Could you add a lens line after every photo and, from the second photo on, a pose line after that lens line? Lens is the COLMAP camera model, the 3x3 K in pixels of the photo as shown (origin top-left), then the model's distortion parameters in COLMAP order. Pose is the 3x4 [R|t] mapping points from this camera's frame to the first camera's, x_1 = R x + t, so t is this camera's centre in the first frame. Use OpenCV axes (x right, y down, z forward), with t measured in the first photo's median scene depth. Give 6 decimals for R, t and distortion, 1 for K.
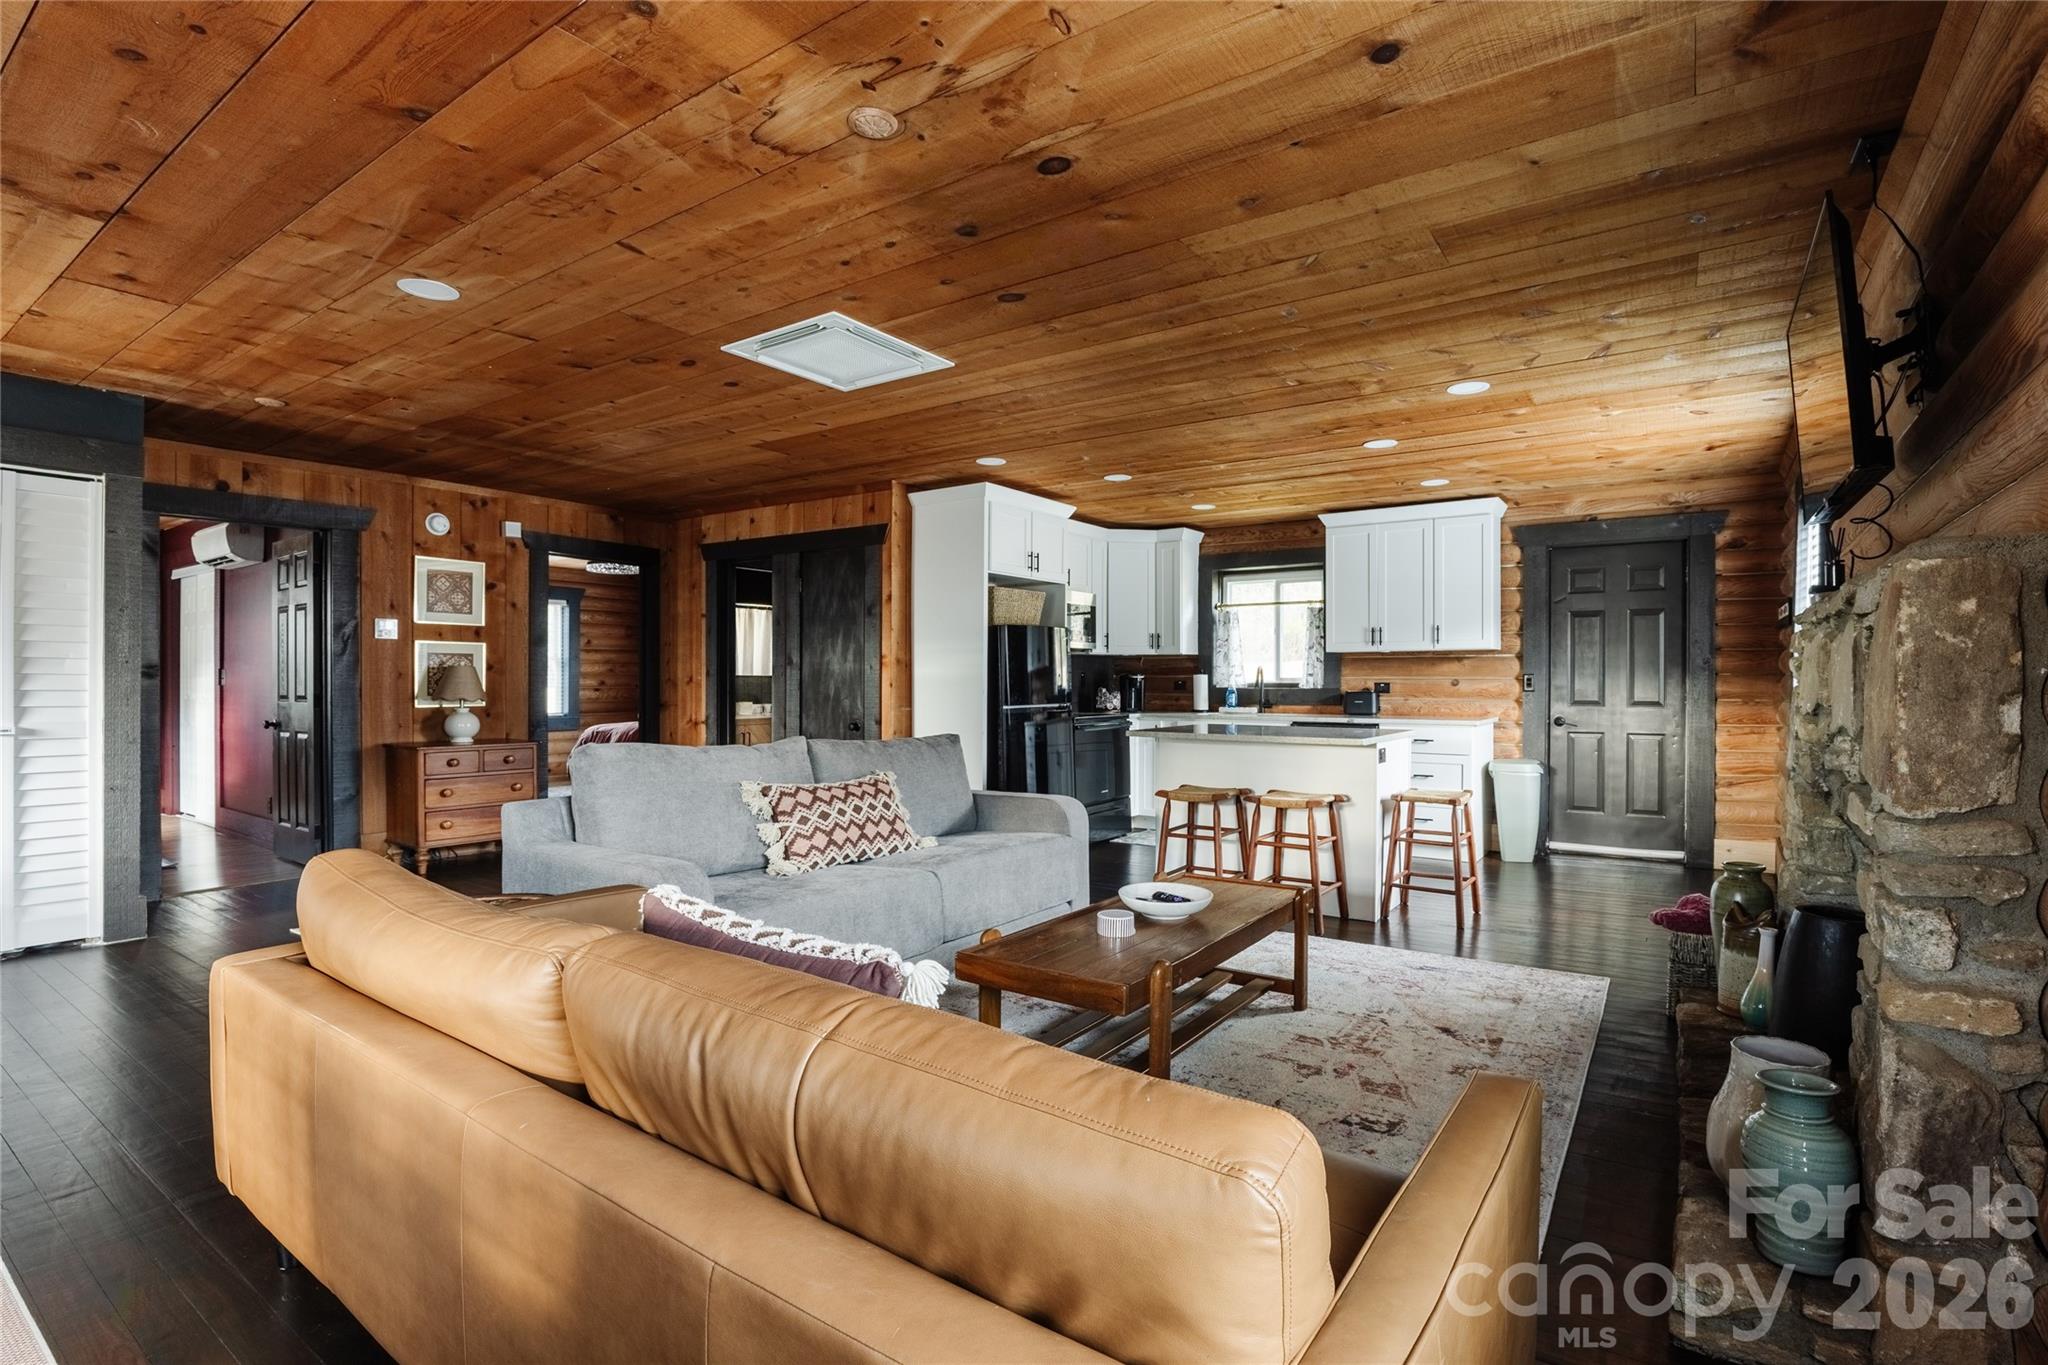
lens RADIAL K [[972.4, 0, 1075.5], [0, 972.4, 681.6], [0, 0, 1]] dist [-0.023993, 0.000923]
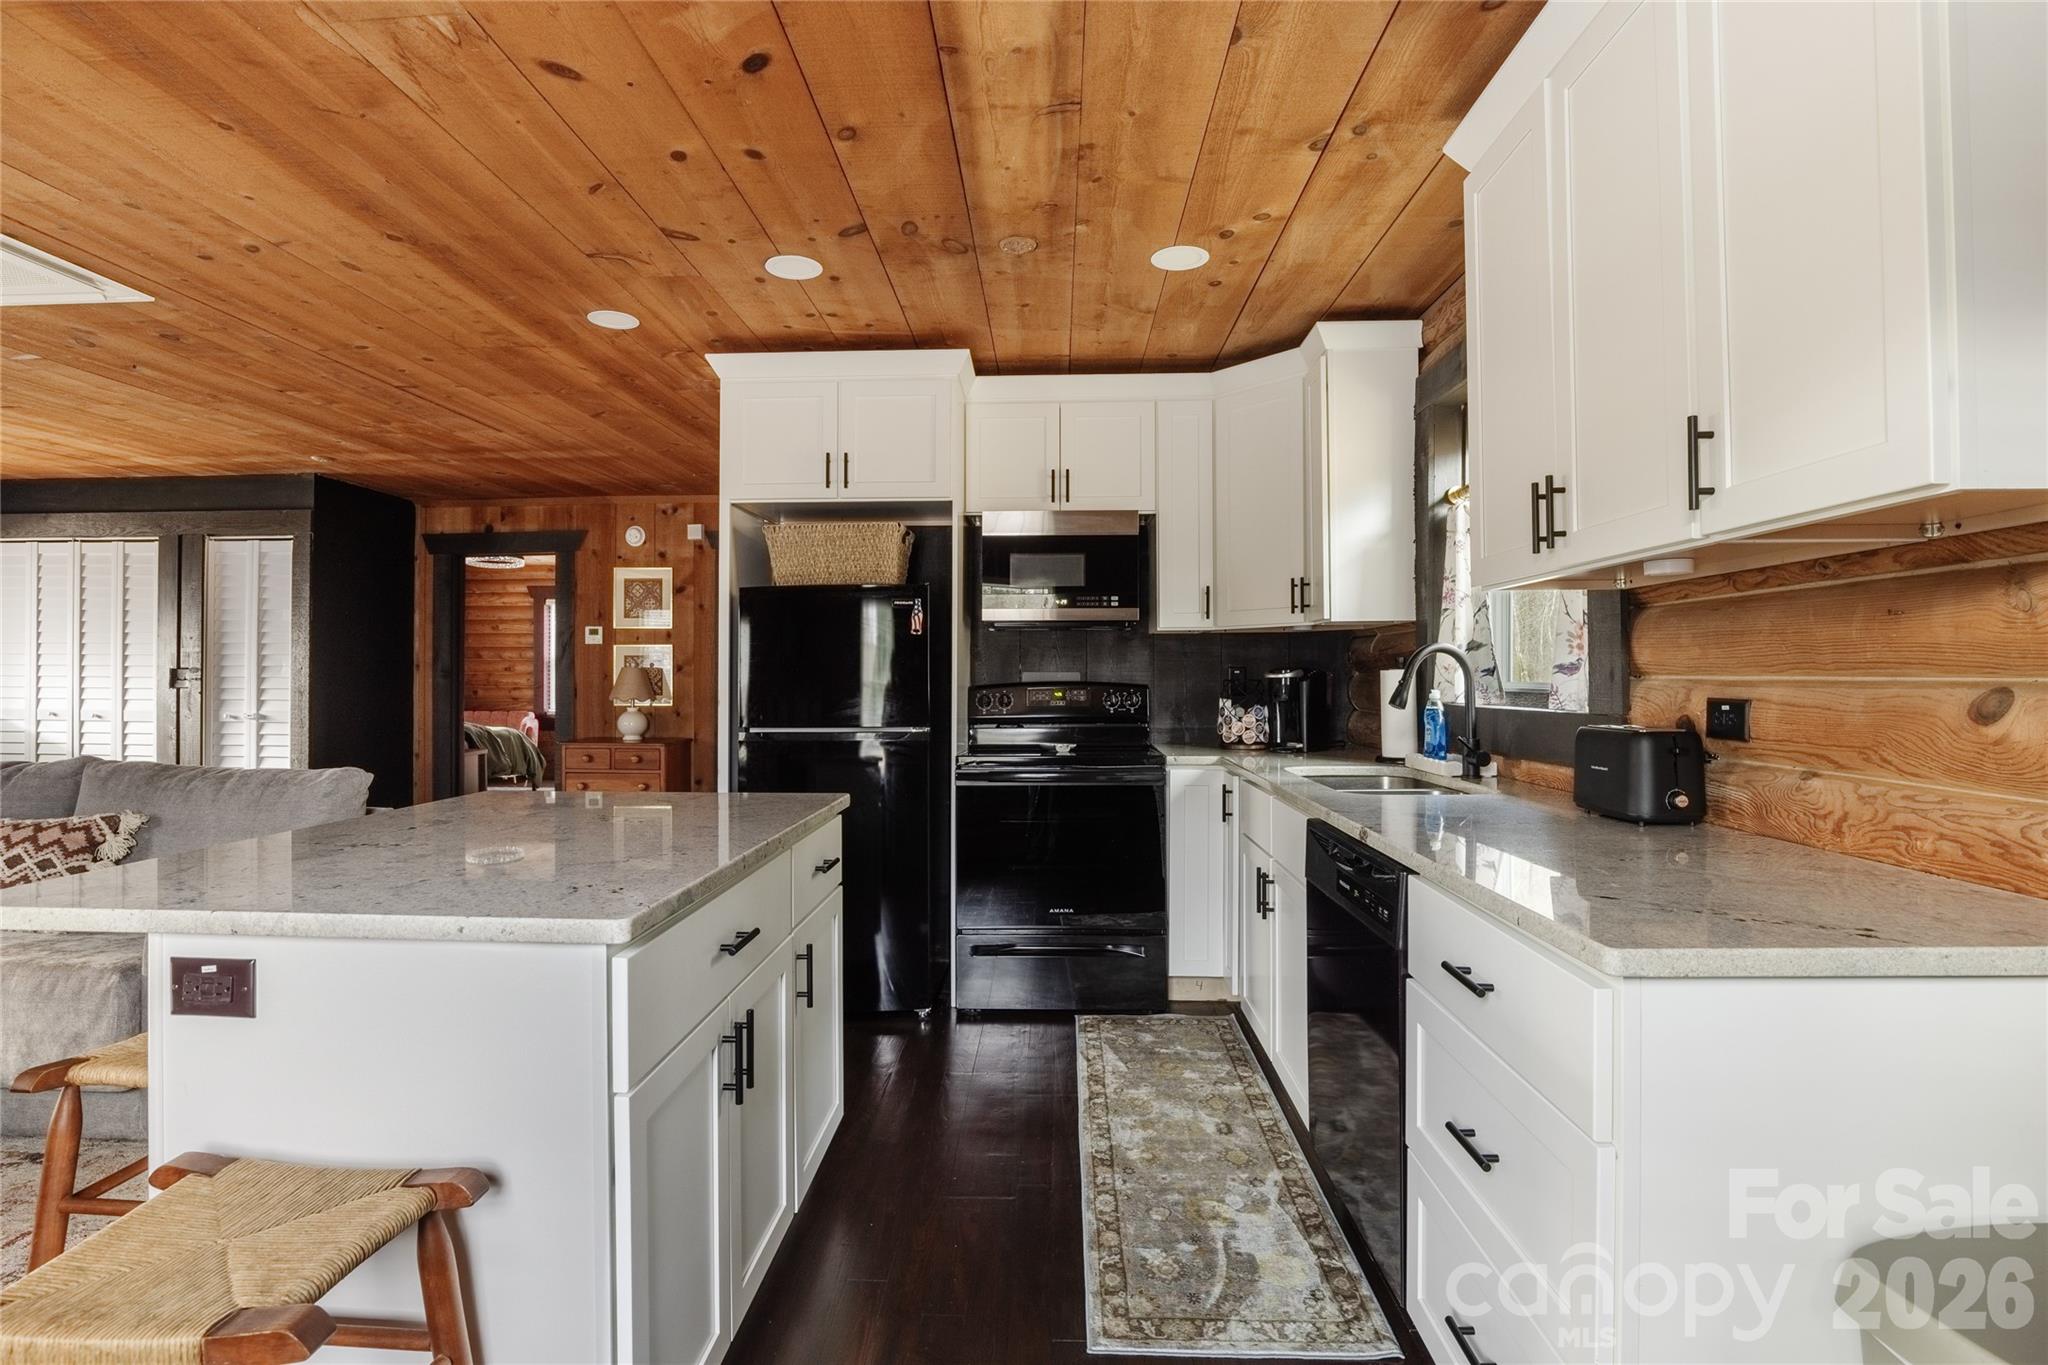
lens RADIAL K [[989.3, 0, 969.7], [0, 989.3, 669.5], [0, 0, 1]] dist [-0.029909, 0.001447]
pose [[0.493354, -0.008060, -0.869792, 0.525917], [0.000412, 0.999959, -0.009033, -0.004846], [0.869829, 0.004098, 0.493337, 0.860699]]
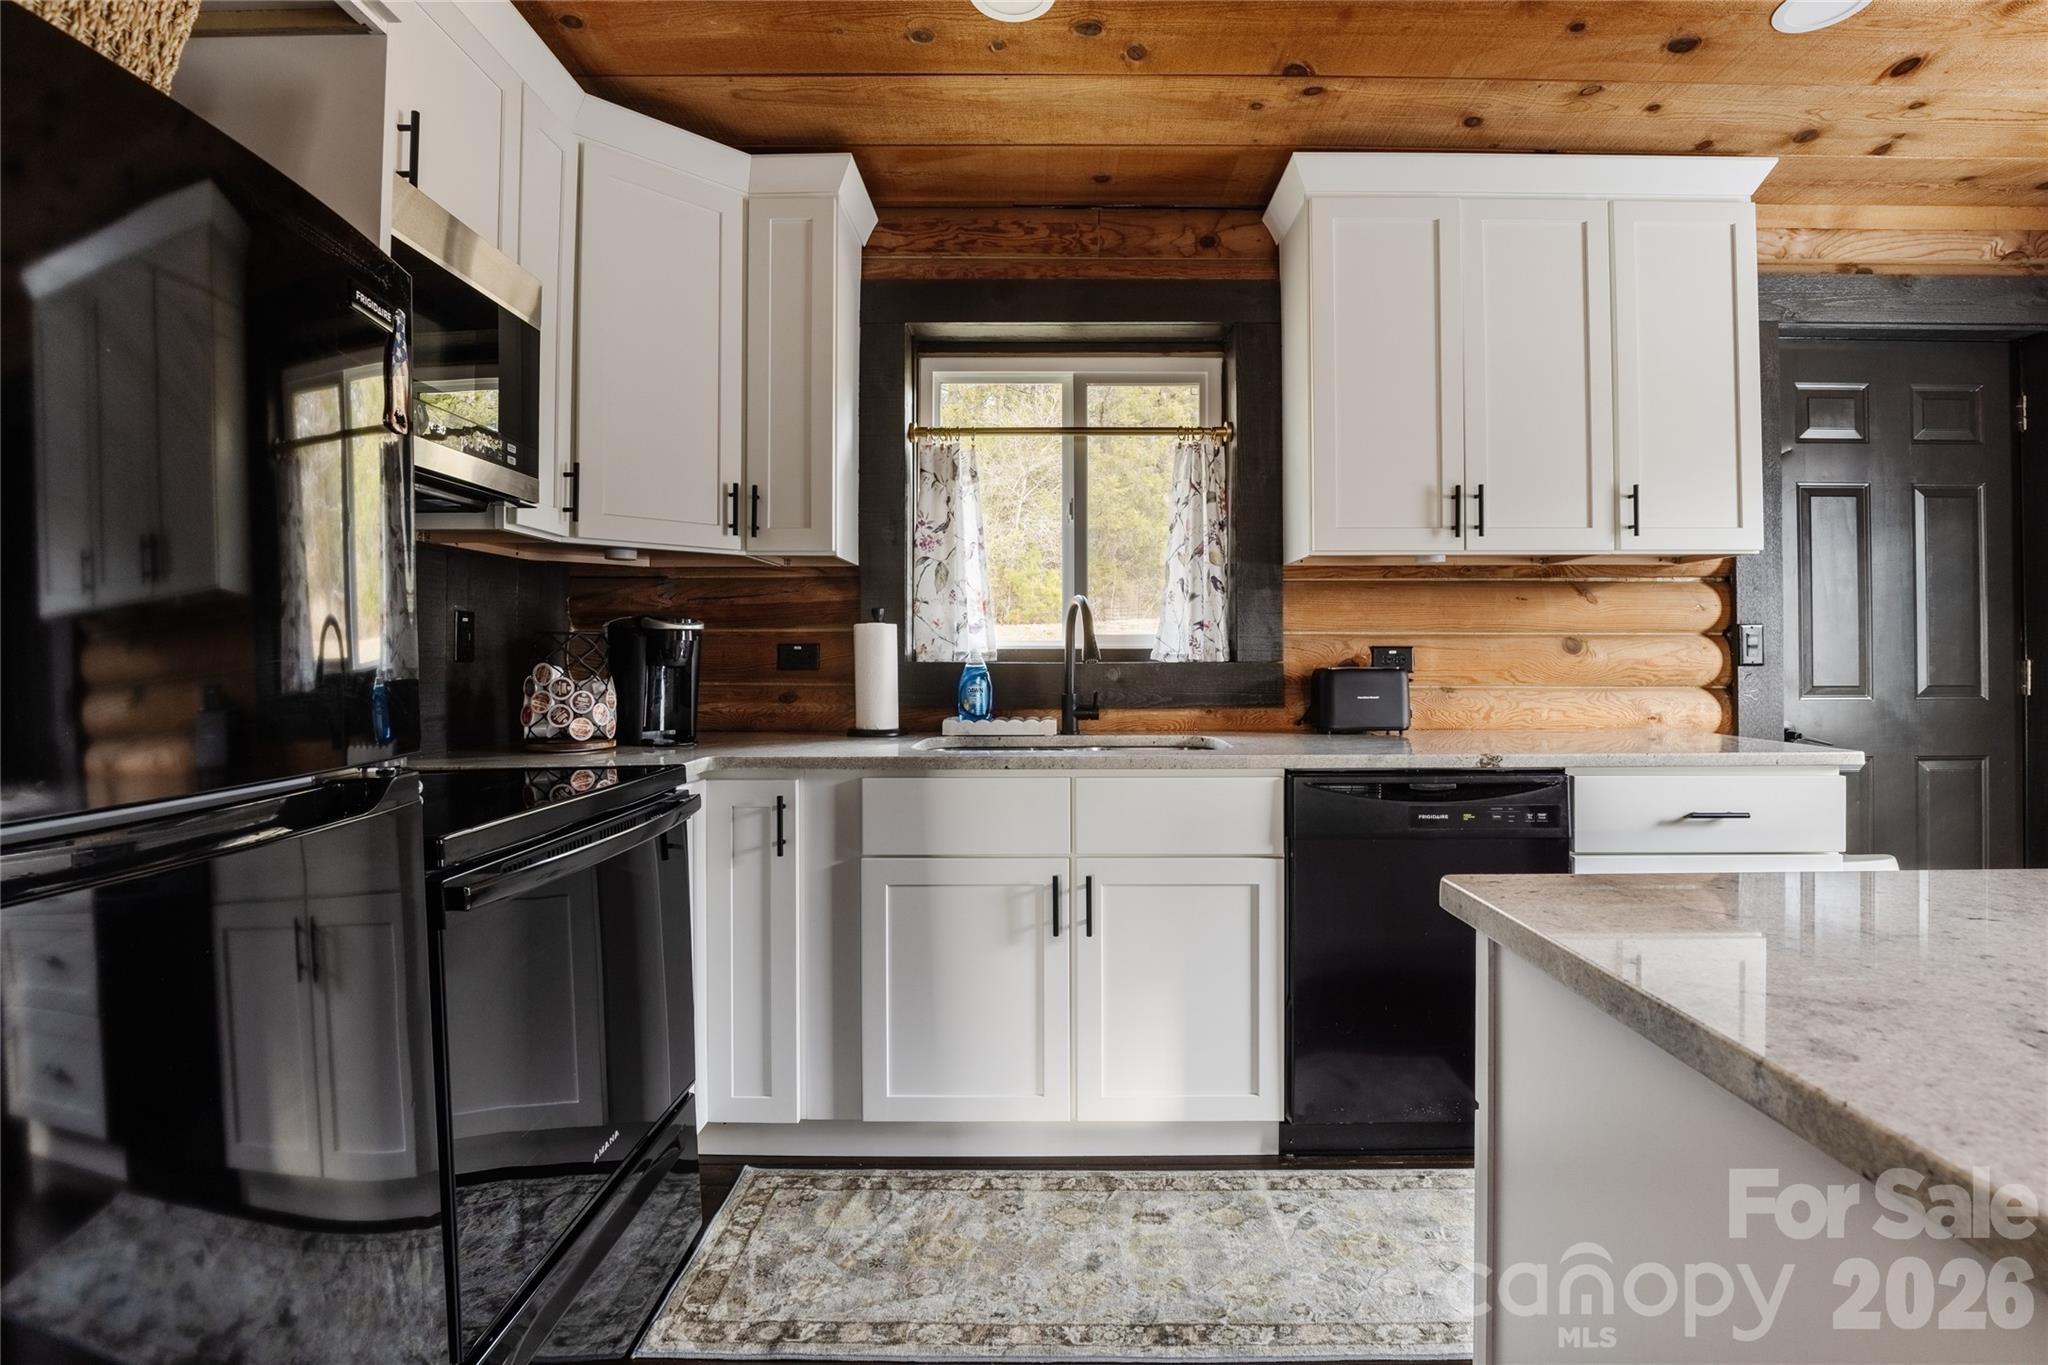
lens RADIAL K [[919.2, 0, 1045.0], [0, 919.2, 651.3], [0, 0, 1]] dist [-0.042688, 0.000039]
pose [[0.828049, 0.002663, 0.560650, -0.000267], [0.002018, 0.999968, -0.007730, 0.006633], [-0.560653, 0.007532, 0.828017, 0.942195]]
